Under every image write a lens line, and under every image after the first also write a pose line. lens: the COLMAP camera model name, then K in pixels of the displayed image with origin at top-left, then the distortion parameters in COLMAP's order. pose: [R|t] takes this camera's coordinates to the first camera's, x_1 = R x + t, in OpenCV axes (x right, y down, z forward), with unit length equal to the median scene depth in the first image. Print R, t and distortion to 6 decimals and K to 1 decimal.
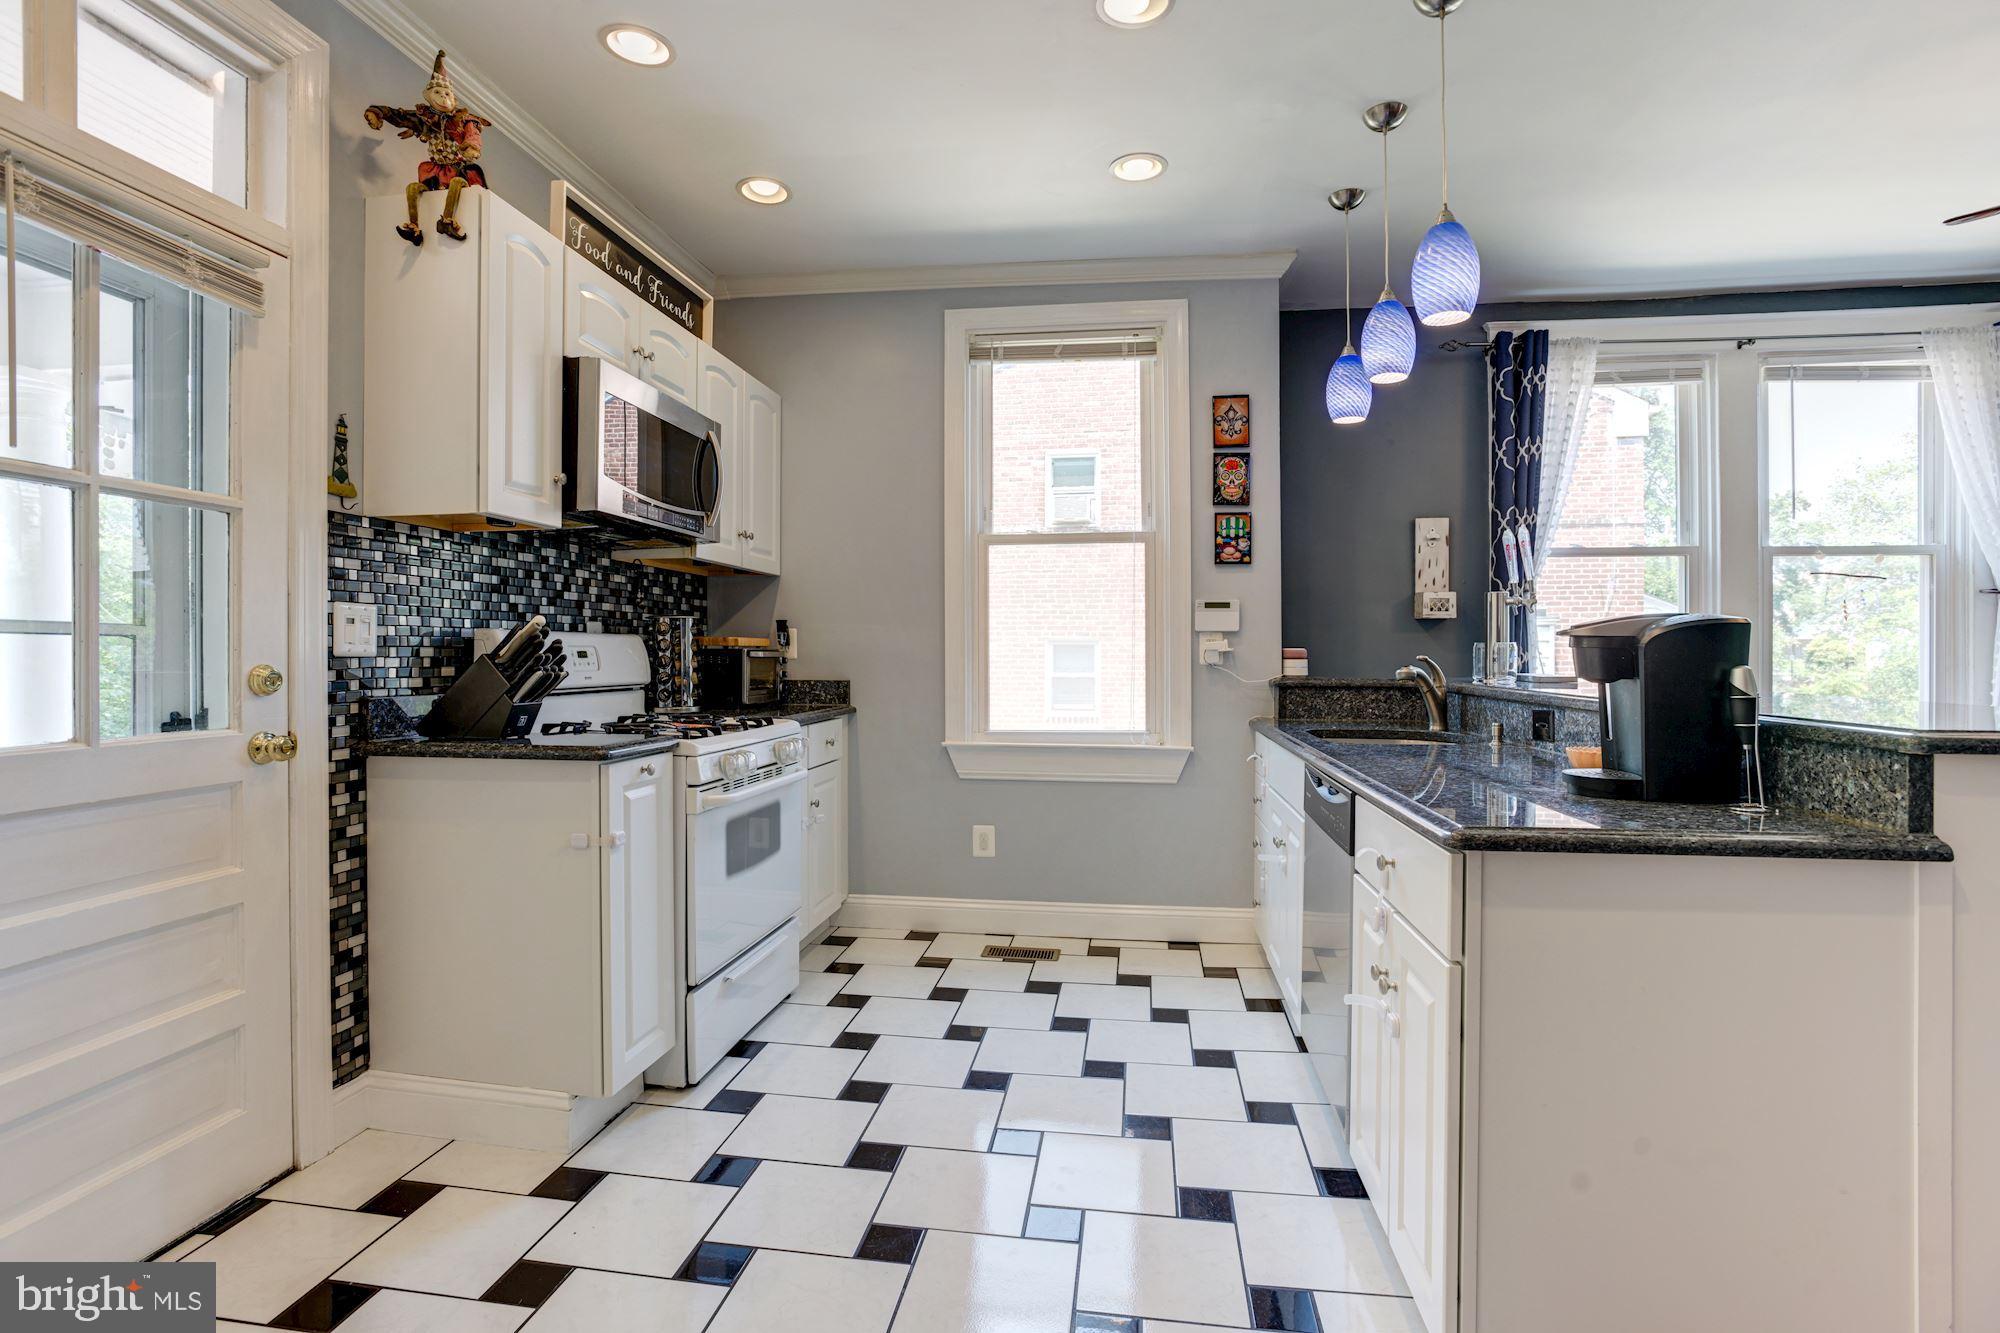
lens RADIAL K [[956.7, 0, 999.8], [0, 956.7, 653.8], [0, 0, 1]] dist [-0.055328, 0.024377]
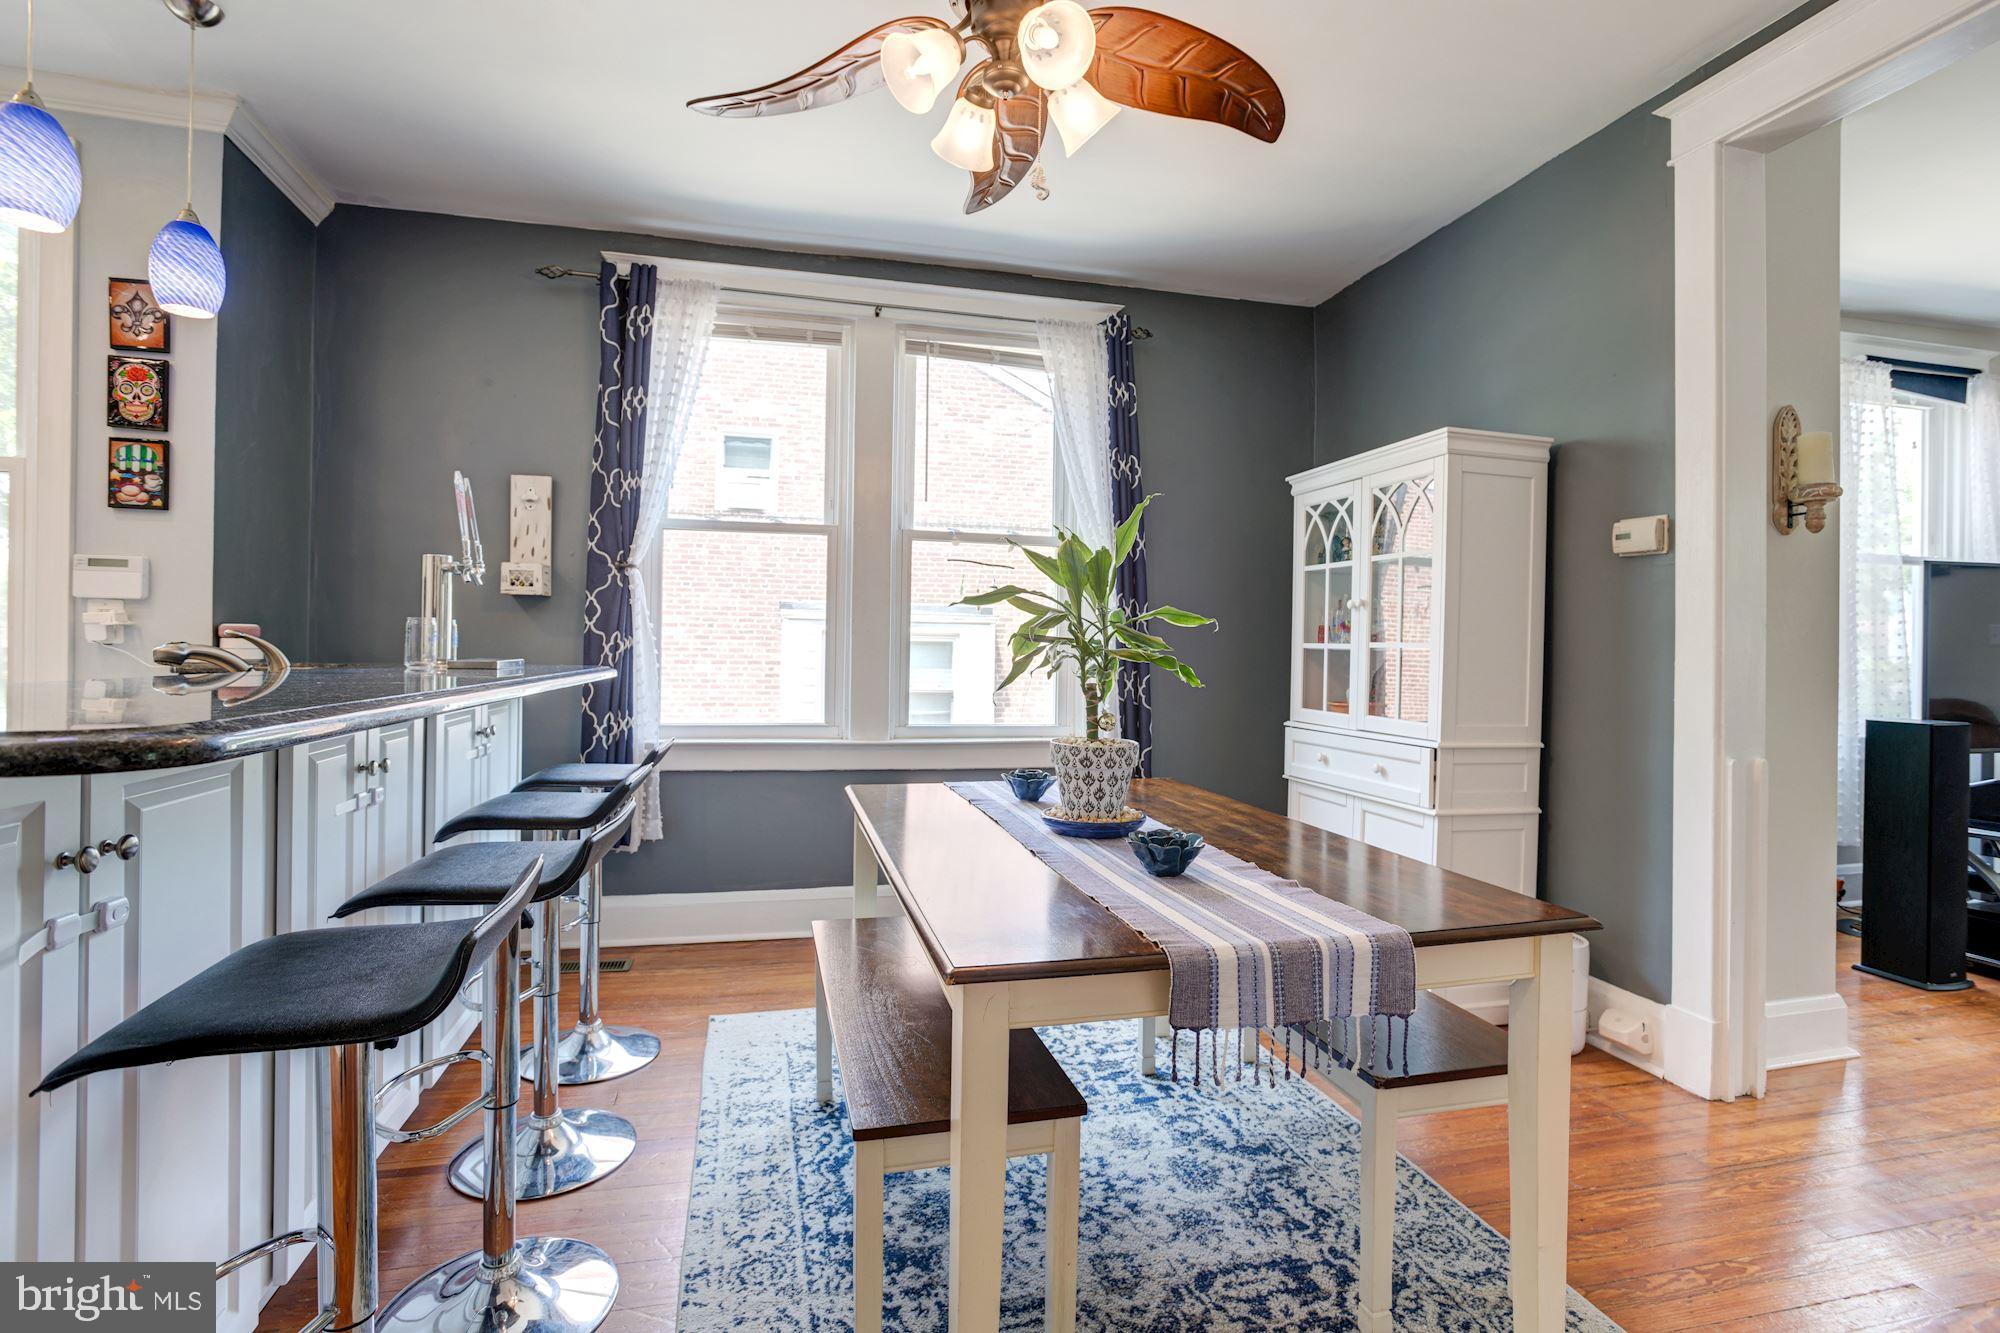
lens RADIAL K [[956.7, 0, 1007.8], [0, 956.7, 651.6], [0, 0, 1]] dist [-0.055328, 0.024377]
pose [[0.923031, 0.012780, 0.384513, 0.603309], [-0.012453, 0.999917, -0.003341, 0.011590], [-0.384523, -0.001704, 0.923114, 0.073257]]
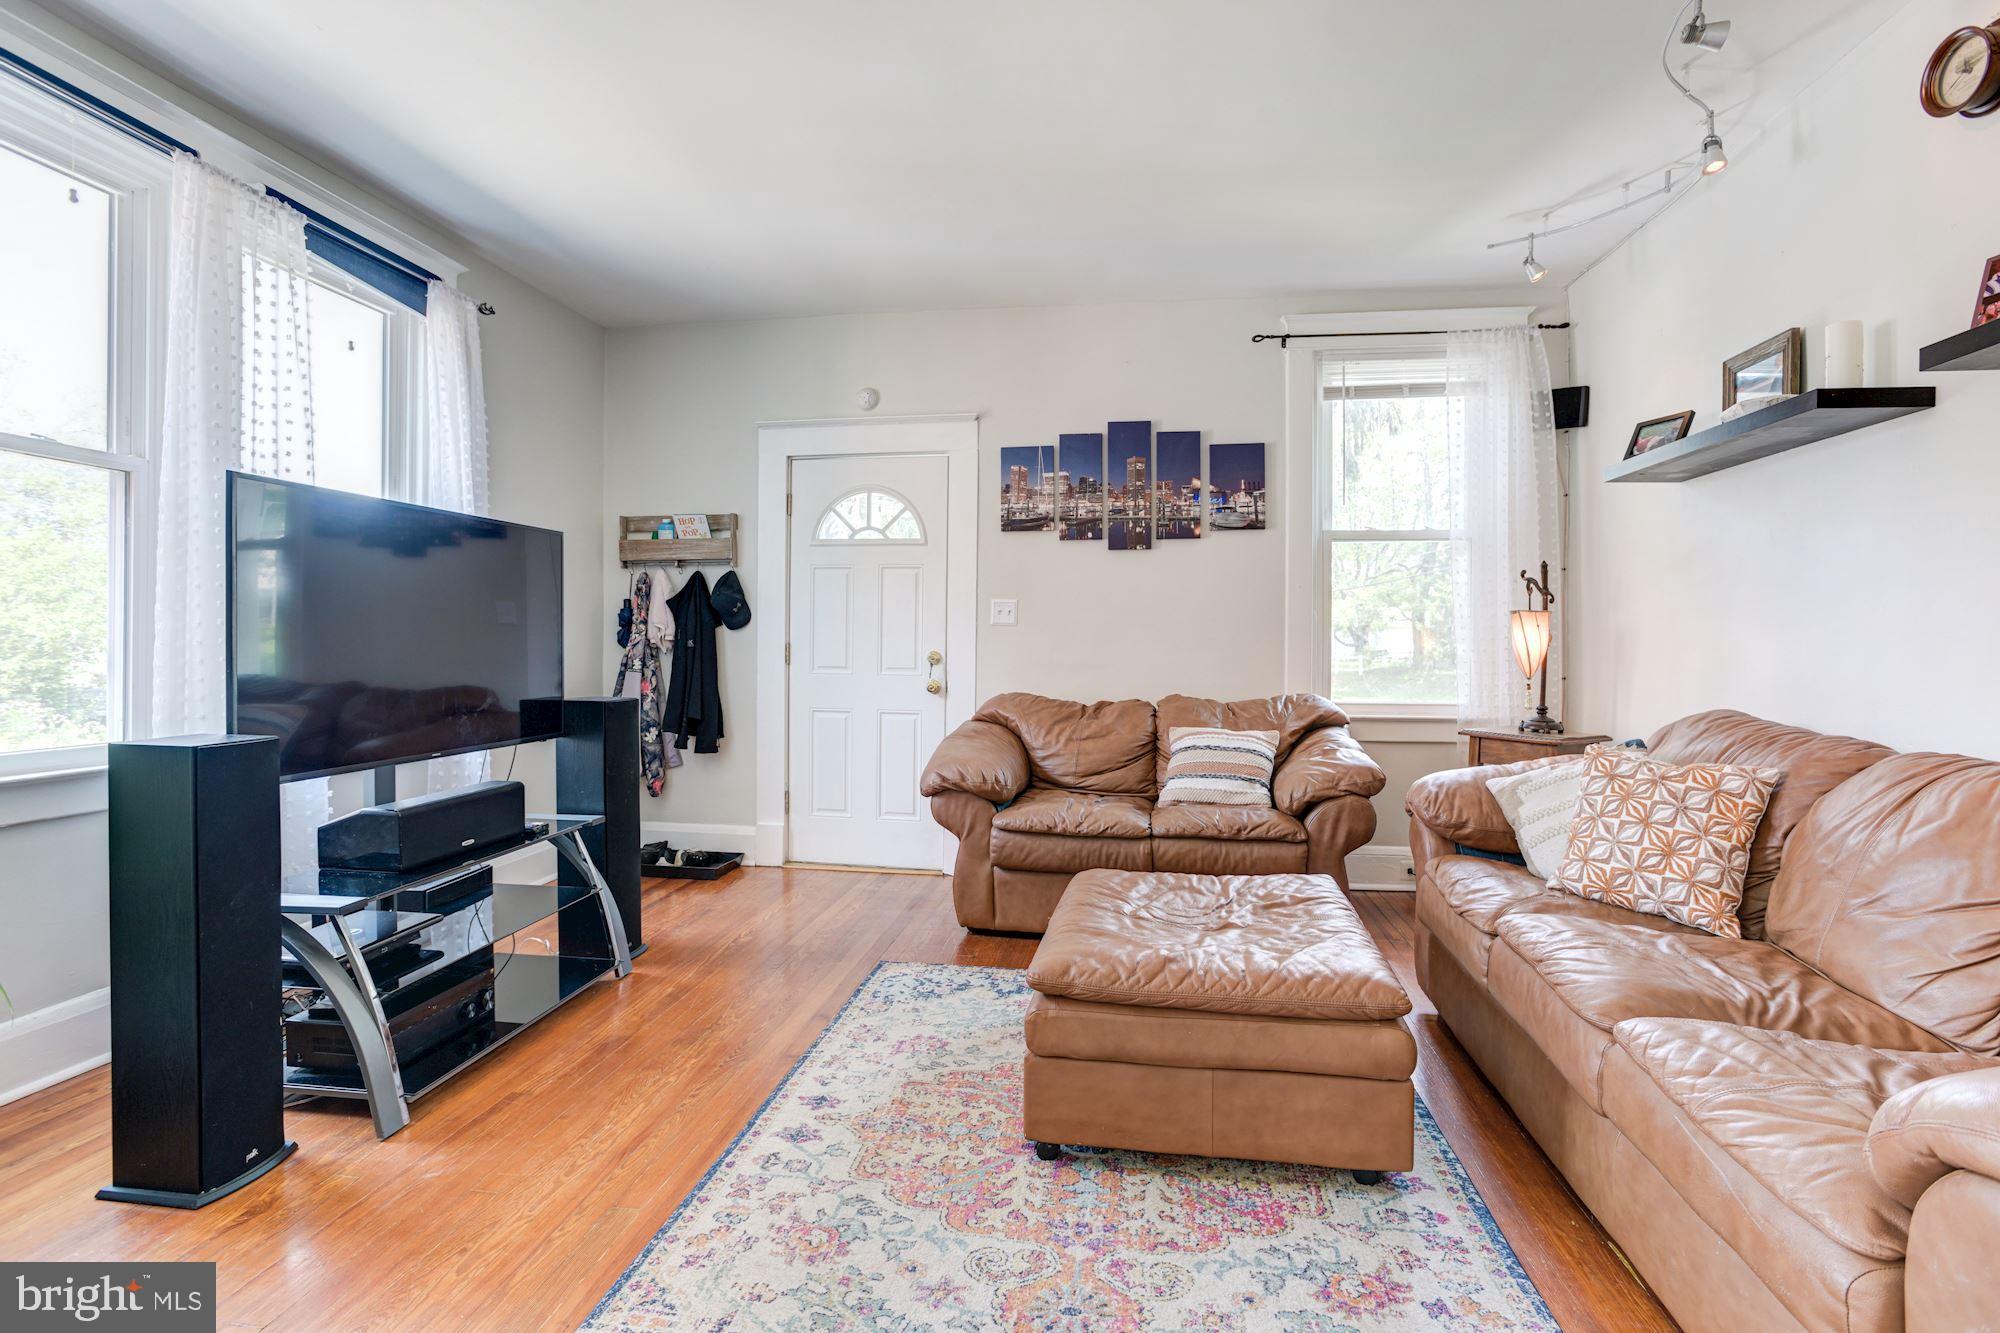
lens RADIAL K [[956.7, 0, 999.8], [0, 956.7, 652.3], [0, 0, 1]] dist [-0.055328, 0.024377]
pose [[0.003447, -0.007579, 0.999965, 1.300200], [-0.003978, 0.999963, 0.007593, 0.008688], [-0.999986, -0.004004, 0.003417, 0.110260]]
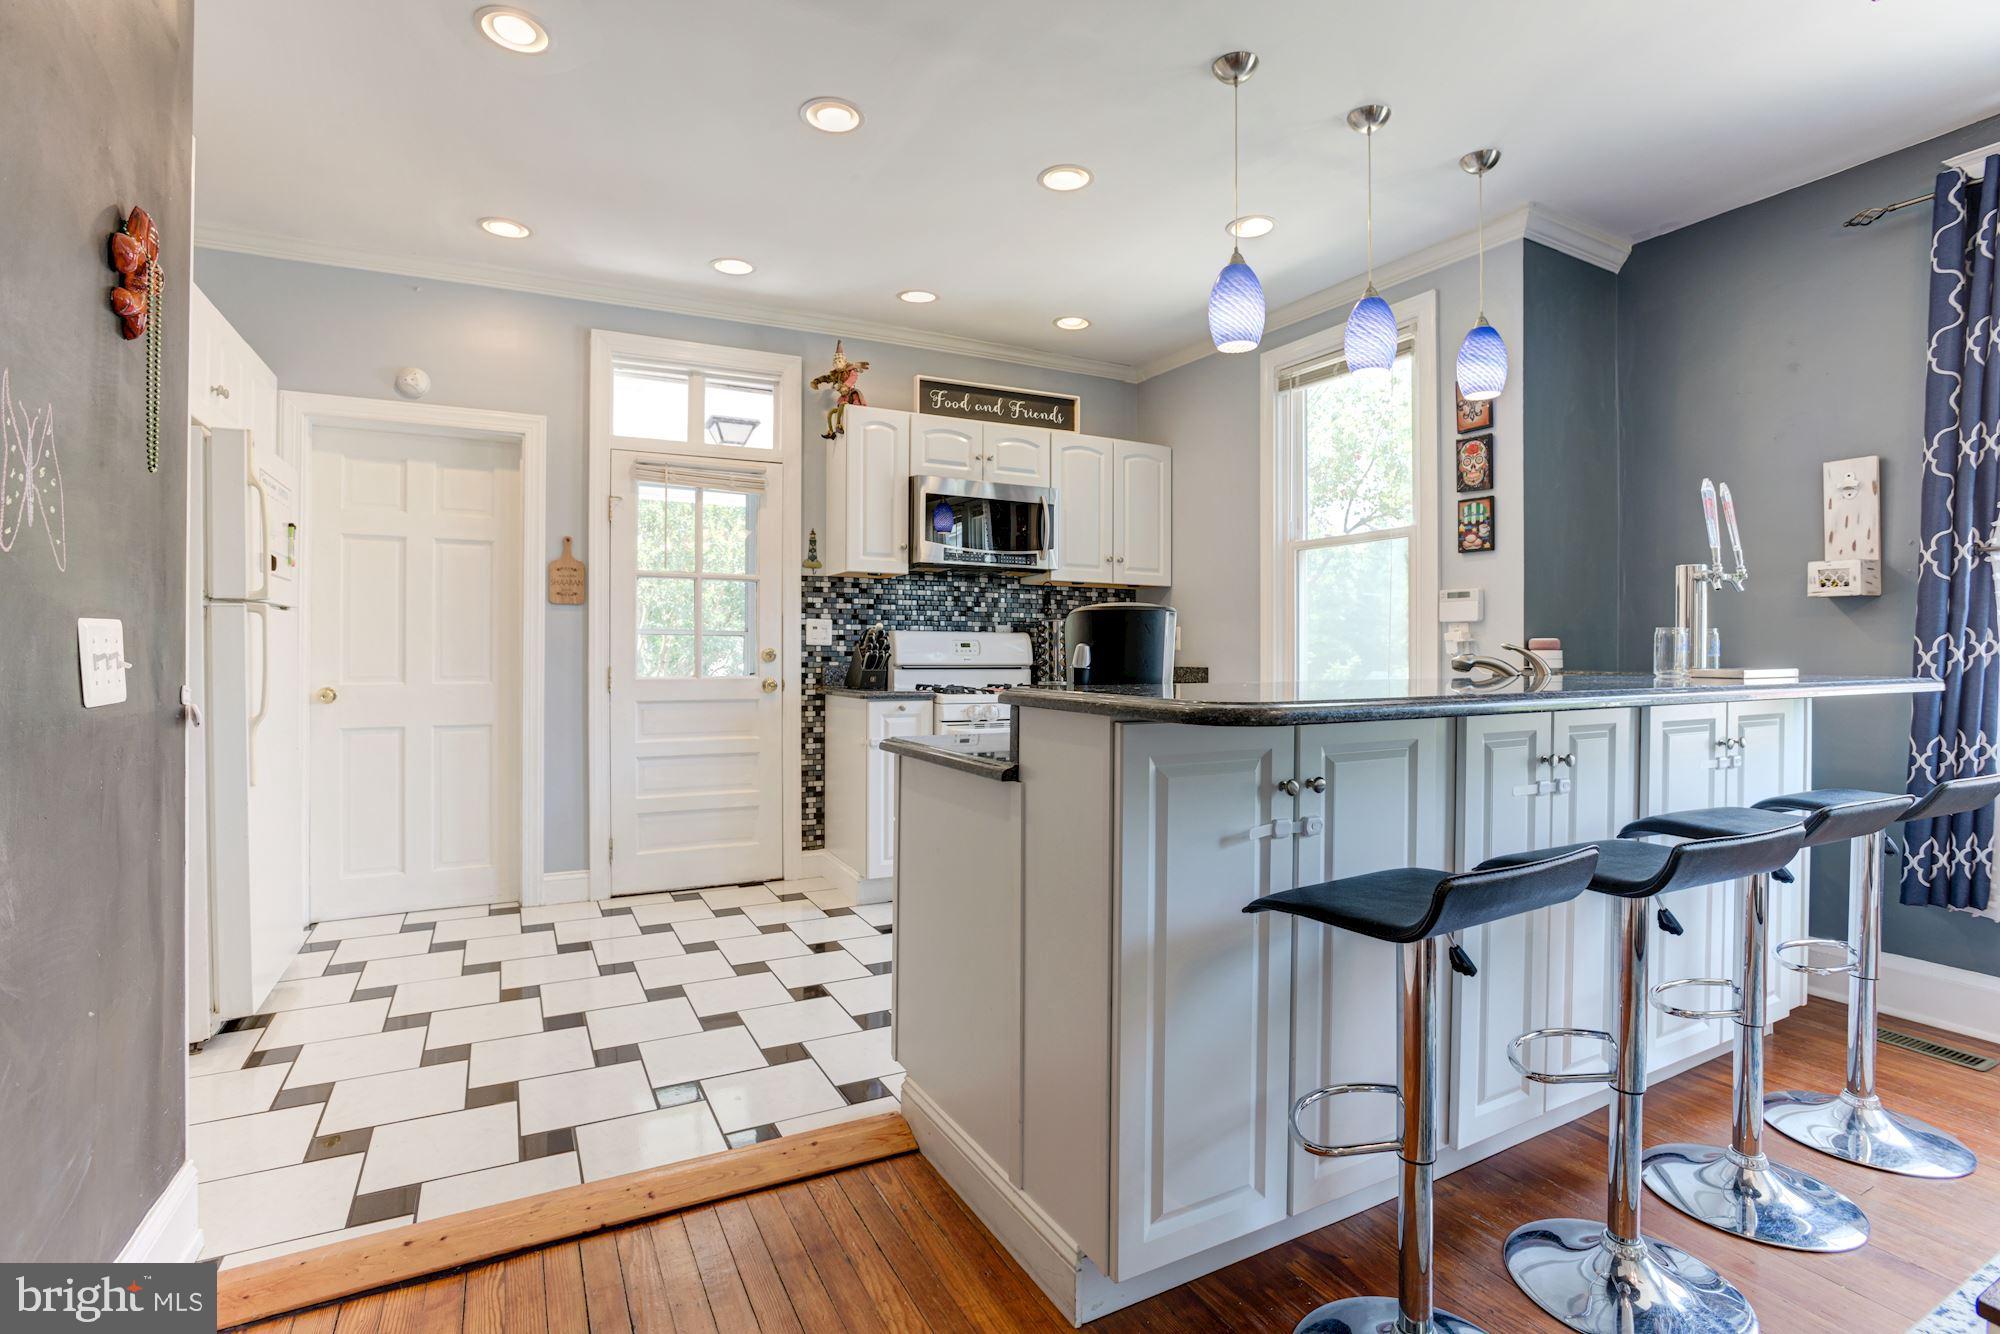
lens RADIAL K [[956.7, 0, 996.2], [0, 956.7, 653.7], [0, 0, 1]] dist [-0.055328, 0.024377]
pose [[0.589342, 0.003010, -0.807878, 0.742129], [-0.005225, 0.999986, -0.000085, 0.012036], [0.807867, 0.004271, 0.589349, 0.047410]]
